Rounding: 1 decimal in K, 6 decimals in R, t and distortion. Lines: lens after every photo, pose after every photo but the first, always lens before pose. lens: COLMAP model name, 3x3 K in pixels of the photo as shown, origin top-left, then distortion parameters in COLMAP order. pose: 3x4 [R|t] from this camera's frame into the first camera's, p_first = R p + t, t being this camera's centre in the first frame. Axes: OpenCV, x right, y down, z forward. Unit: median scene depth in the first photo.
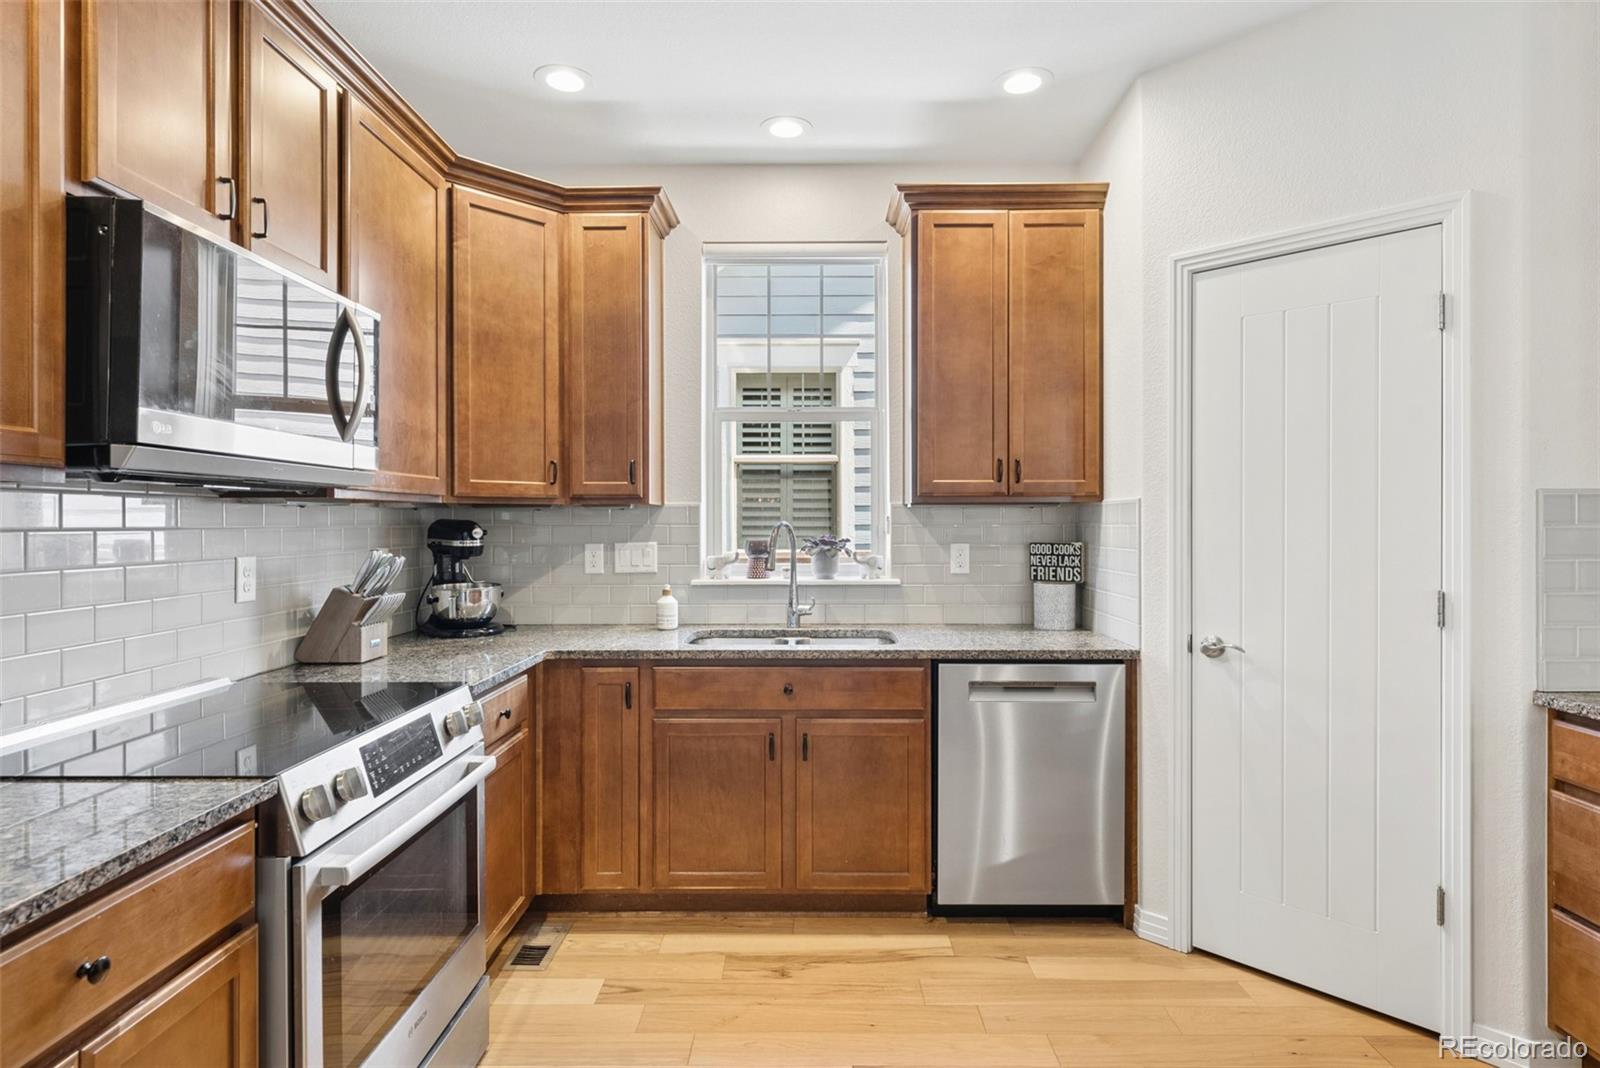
lens RADIAL K [[844.0, 0, 786.6], [0, 844.0, 522.6], [0, 0, 1]] dist [0.003345, -0.001850]
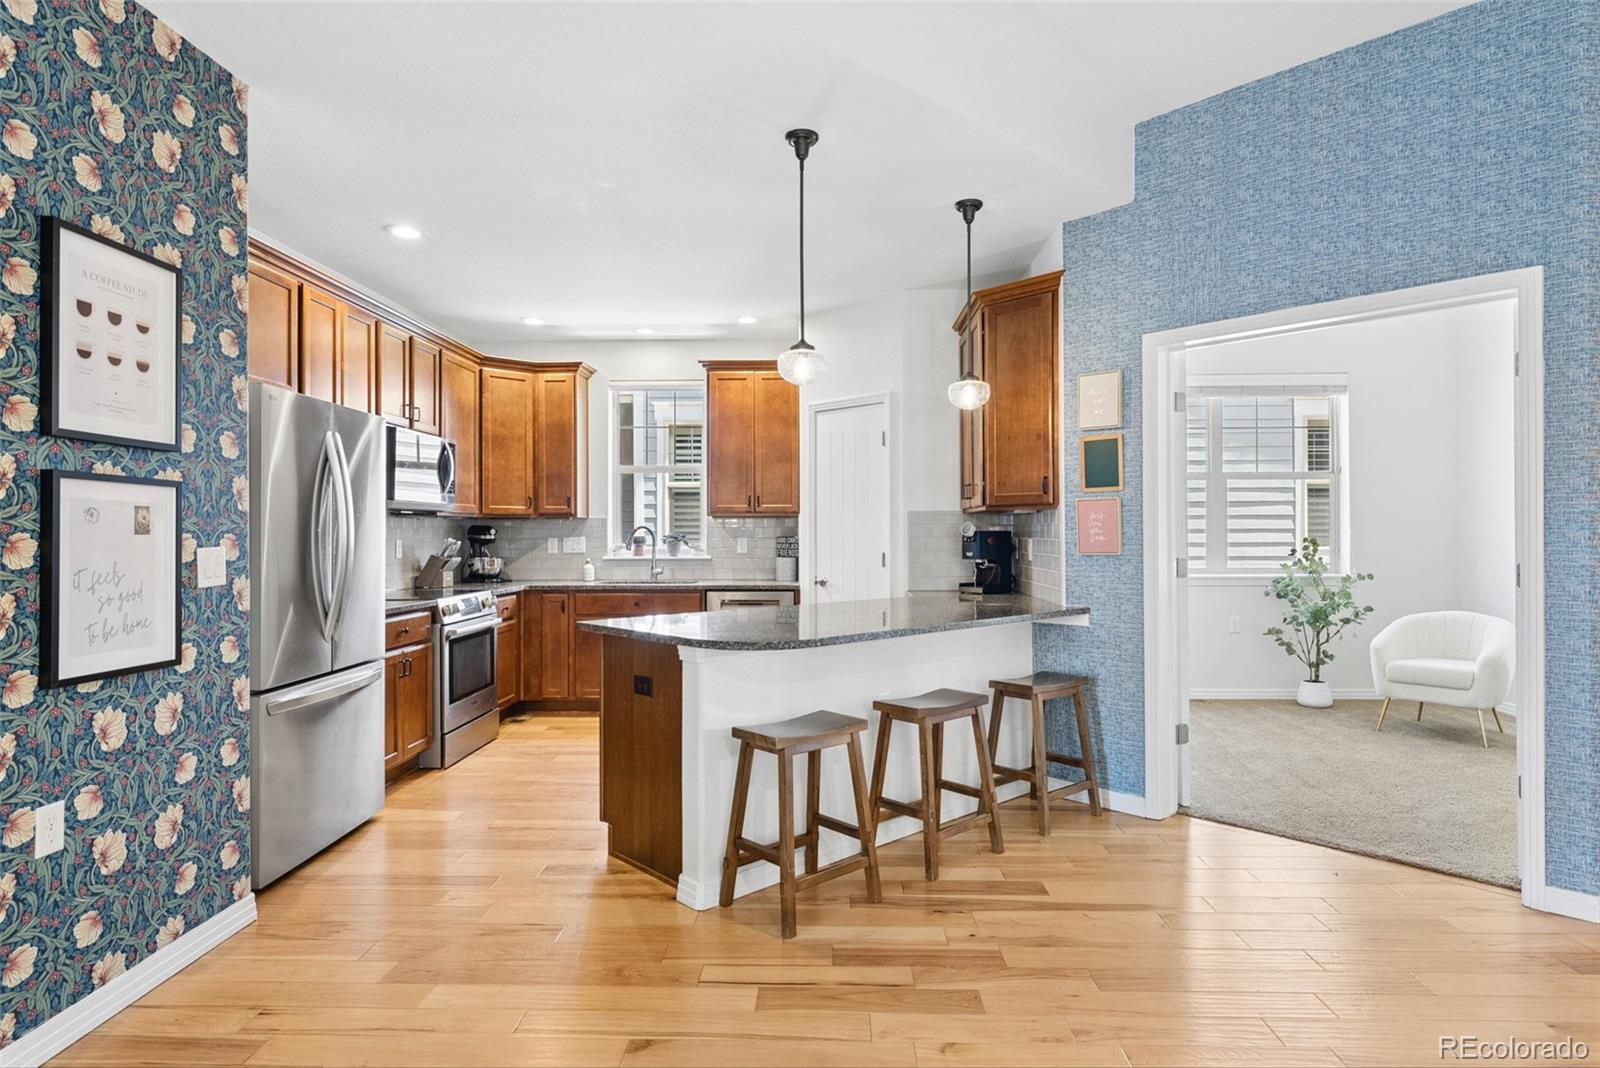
lens RADIAL K [[938.1, 0, 800.7], [0, 938.1, 531.4], [0, 0, 1]] dist [0.001102, -0.000221]
pose [[0.999724, -0.001122, -0.023472, 0.457584], [0.001021, 0.999990, -0.004343, 0.023782], [0.023477, 0.004318, 0.999715, -1.327351]]
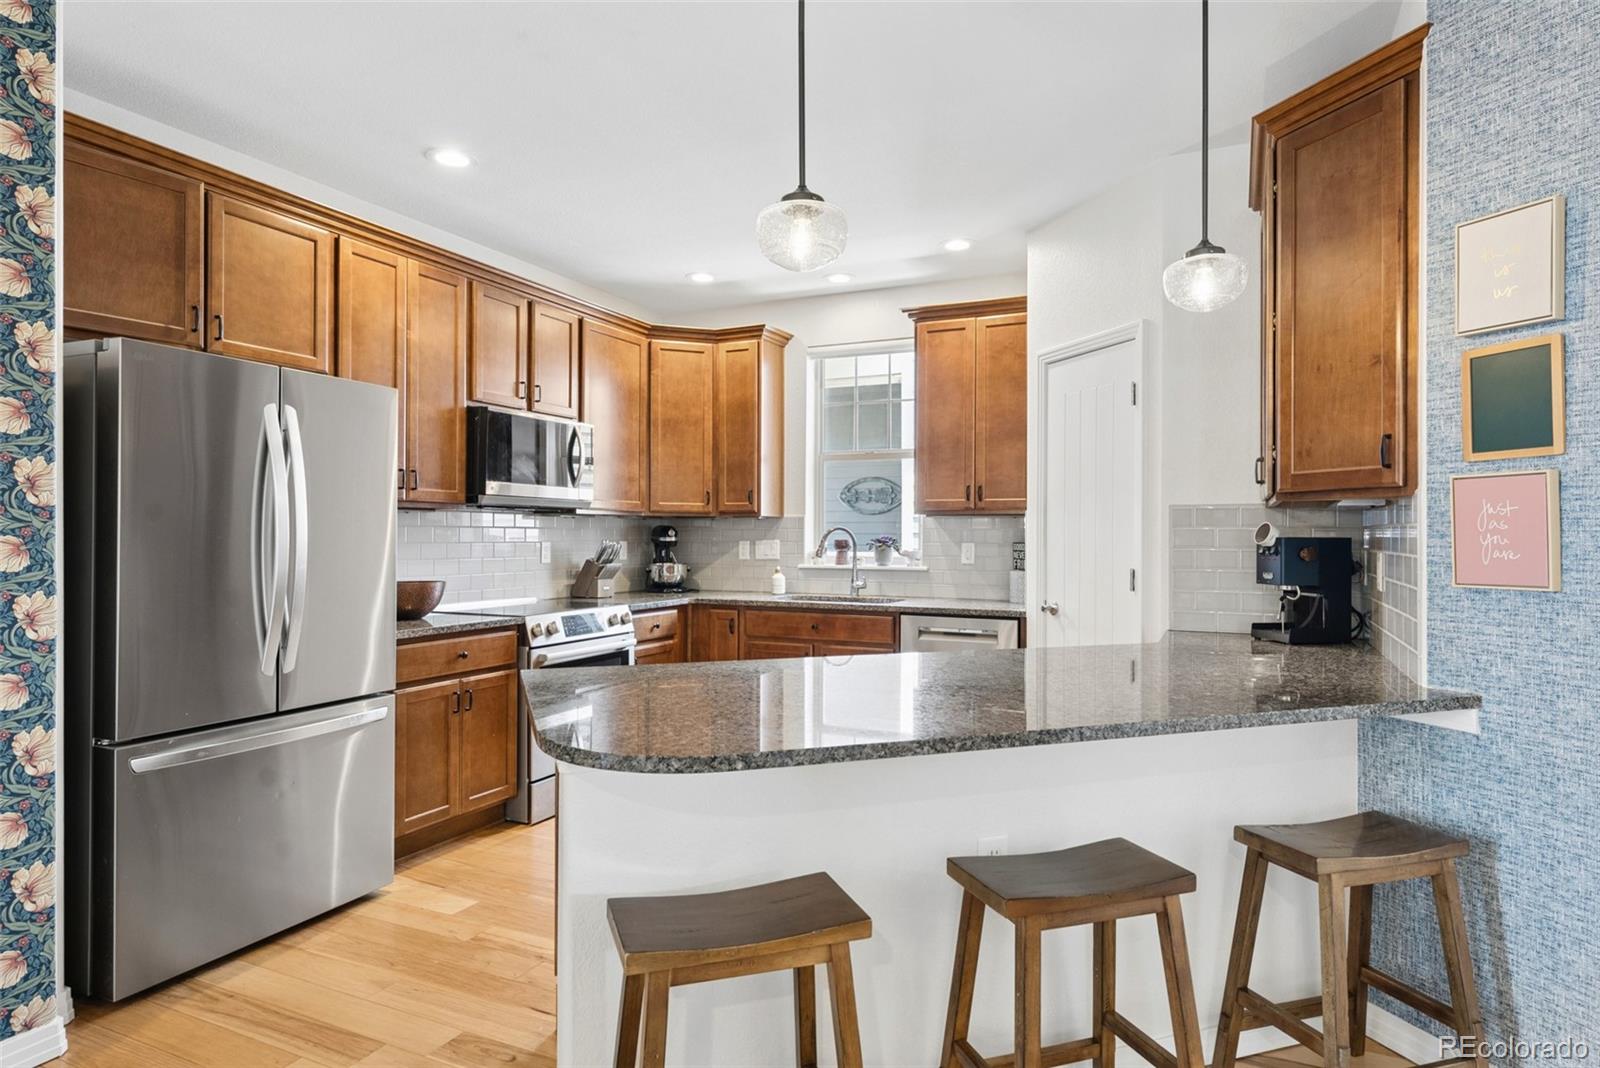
lens RADIAL K [[938.1, 0, 788.2], [0, 938.1, 535.6], [0, 0, 1]] dist [0.001102, -0.000221]
pose [[0.902742, 0.006373, -0.430135, 0.726096], [-0.006796, 0.999977, 0.000554, 0.016081], [0.430128, 0.002423, 0.902764, -0.676003]]
